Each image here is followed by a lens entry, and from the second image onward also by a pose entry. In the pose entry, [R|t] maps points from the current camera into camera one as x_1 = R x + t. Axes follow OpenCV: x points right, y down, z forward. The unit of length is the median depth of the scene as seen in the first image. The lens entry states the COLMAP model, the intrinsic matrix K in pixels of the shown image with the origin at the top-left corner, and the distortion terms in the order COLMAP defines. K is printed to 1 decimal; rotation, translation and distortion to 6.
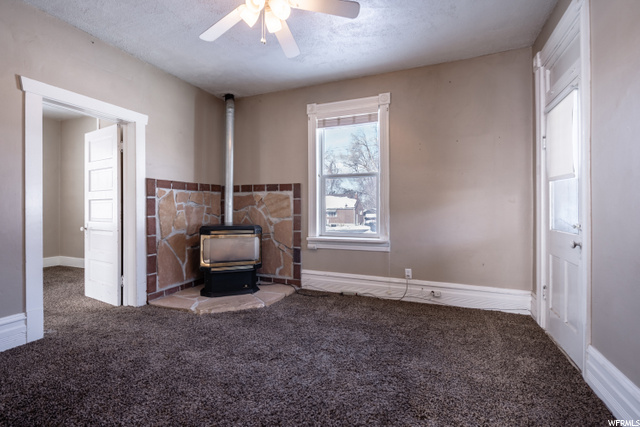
lens RADIAL K [[293.8, 0, 318.5], [0, 293.8, 206.7], [0, 0, 1]] dist [-0.000763, 0.000031]
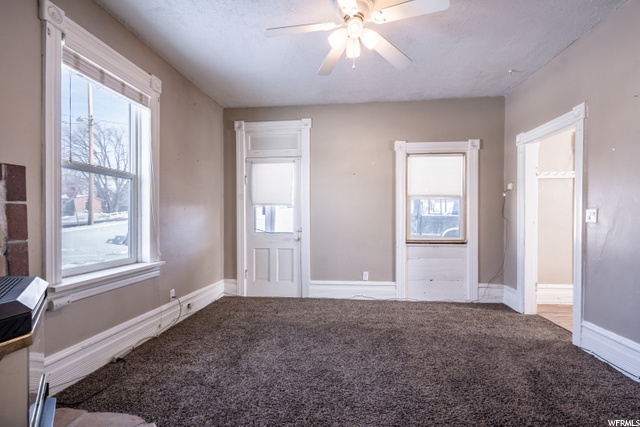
lens RADIAL K [[302.6, 0, 318.6], [0, 302.6, 219.7], [0, 0, 1]] dist [-0.001063, -0.000124]
pose [[-0.282394, -0.004121, 0.959290, -0.713216], [-0.003532, 0.999988, 0.003256, -0.006329], [-0.959292, -0.002469, -0.282405, 0.842701]]
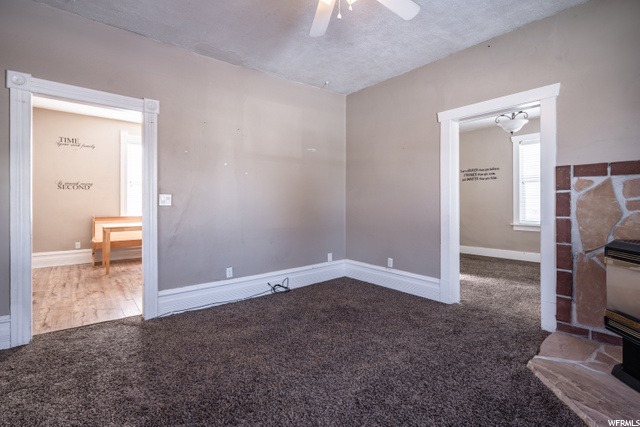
lens RADIAL K [[293.8, 0, 318.5], [0, 293.8, 206.7], [0, 0, 1]] dist [-0.000763, 0.000031]
pose [[-0.469787, 0.003045, -0.882774, 0.356232], [0.002771, 0.999994, 0.001975, 0.002708], [0.882775, -0.001519, -0.469793, 0.789943]]
